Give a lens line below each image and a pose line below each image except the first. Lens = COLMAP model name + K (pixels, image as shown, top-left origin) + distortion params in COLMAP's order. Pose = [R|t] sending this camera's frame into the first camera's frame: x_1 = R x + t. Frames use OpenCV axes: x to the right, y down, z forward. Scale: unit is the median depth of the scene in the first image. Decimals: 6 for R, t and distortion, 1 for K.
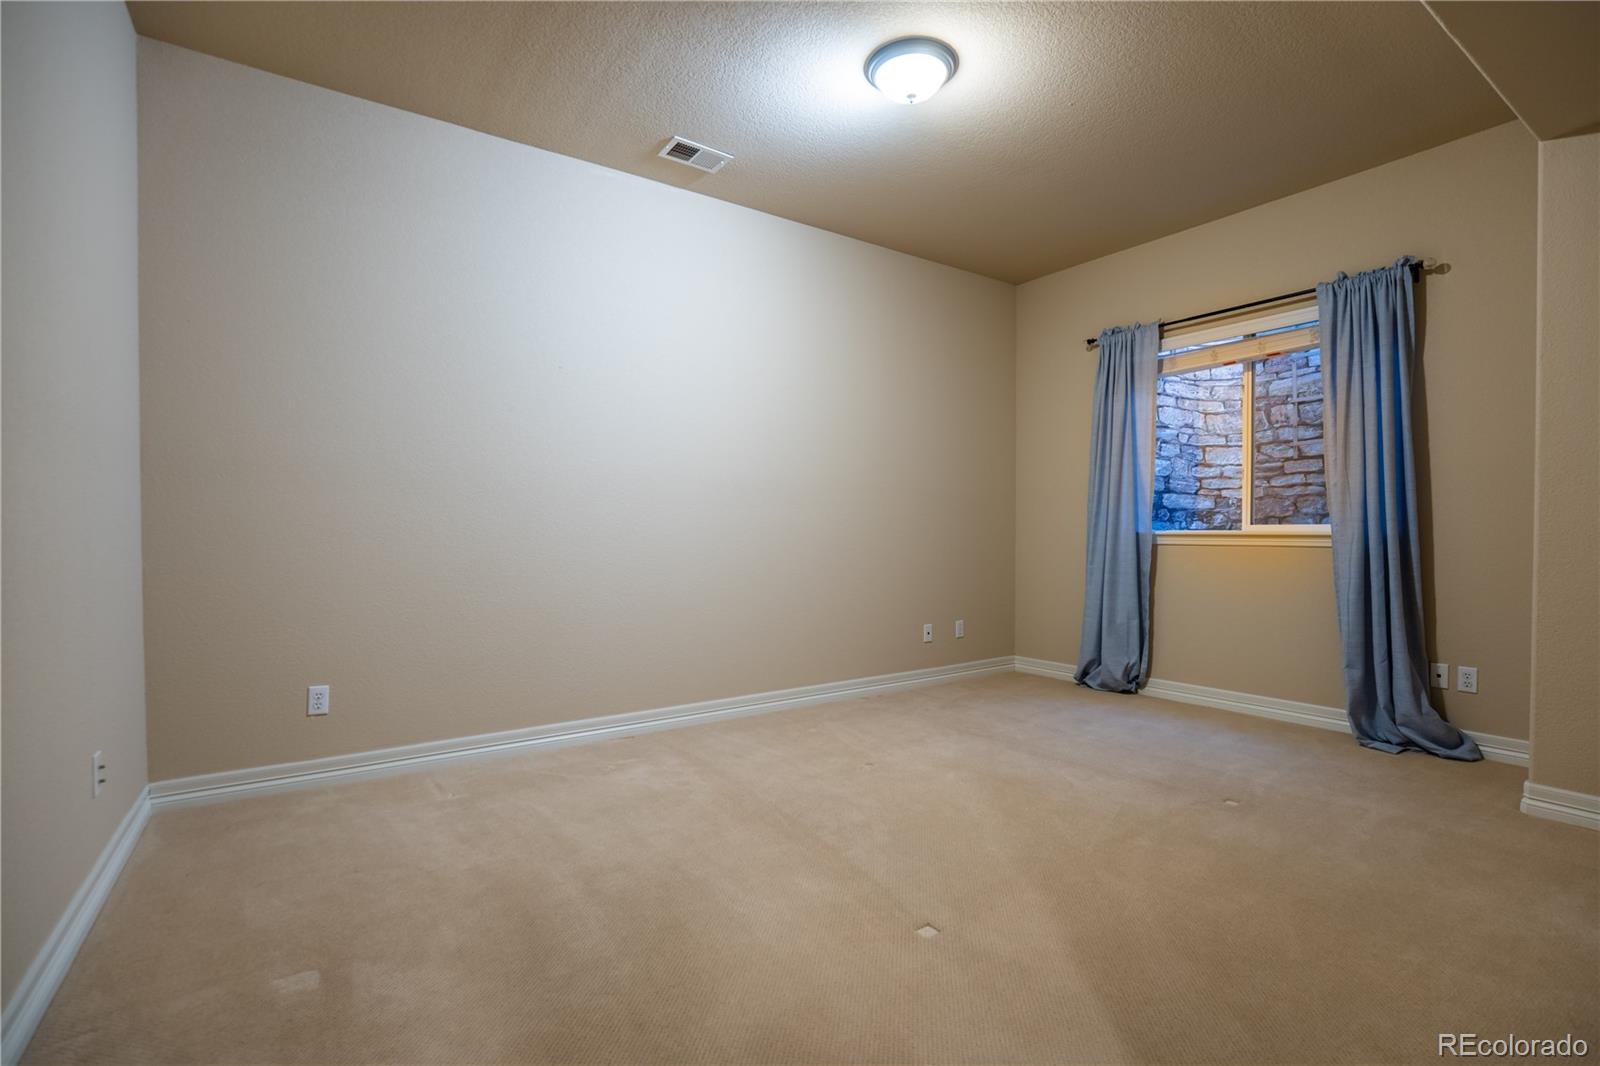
lens RADIAL K [[735.6, 0, 816.4], [0, 735.6, 533.3], [0, 0, 1]] dist [-0.016942, 0.003928]
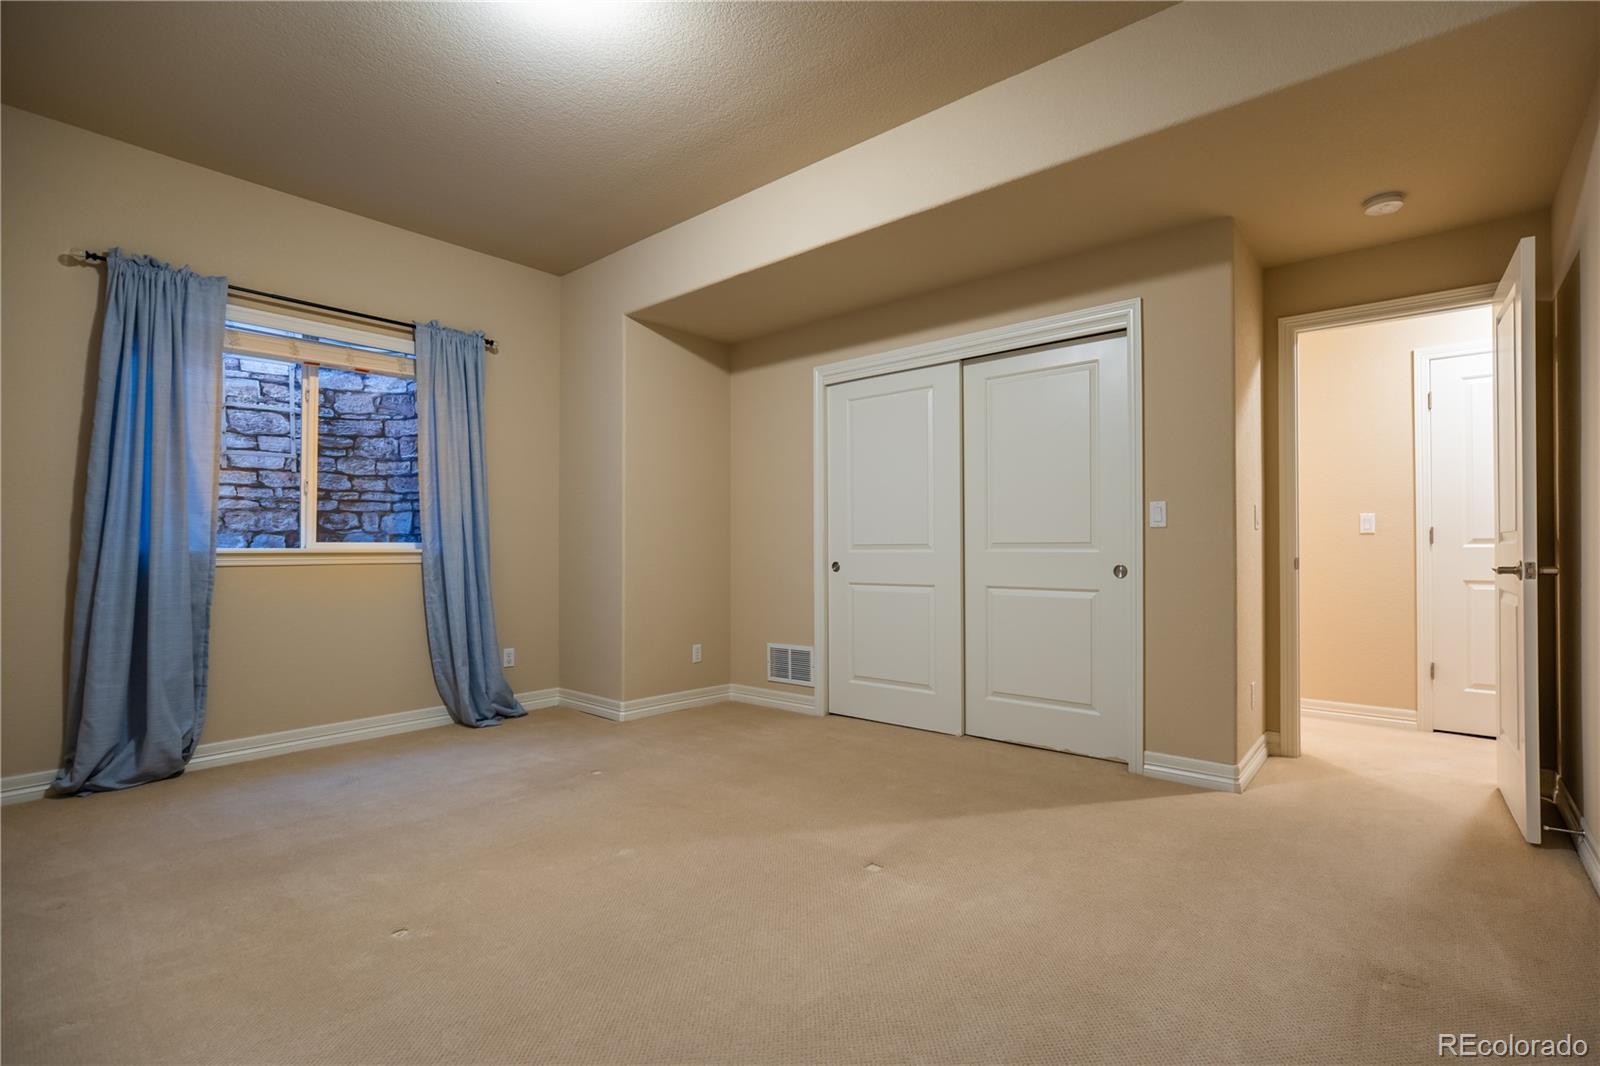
lens RADIAL K [[735.6, 0, 817.5], [0, 735.6, 536.5], [0, 0, 1]] dist [-0.016942, 0.003928]
pose [[-0.253043, 0.017268, 0.967301, -0.399740], [0.004147, 0.999851, -0.016764, -0.000443], [-0.967446, -0.000230, -0.253077, 0.538059]]
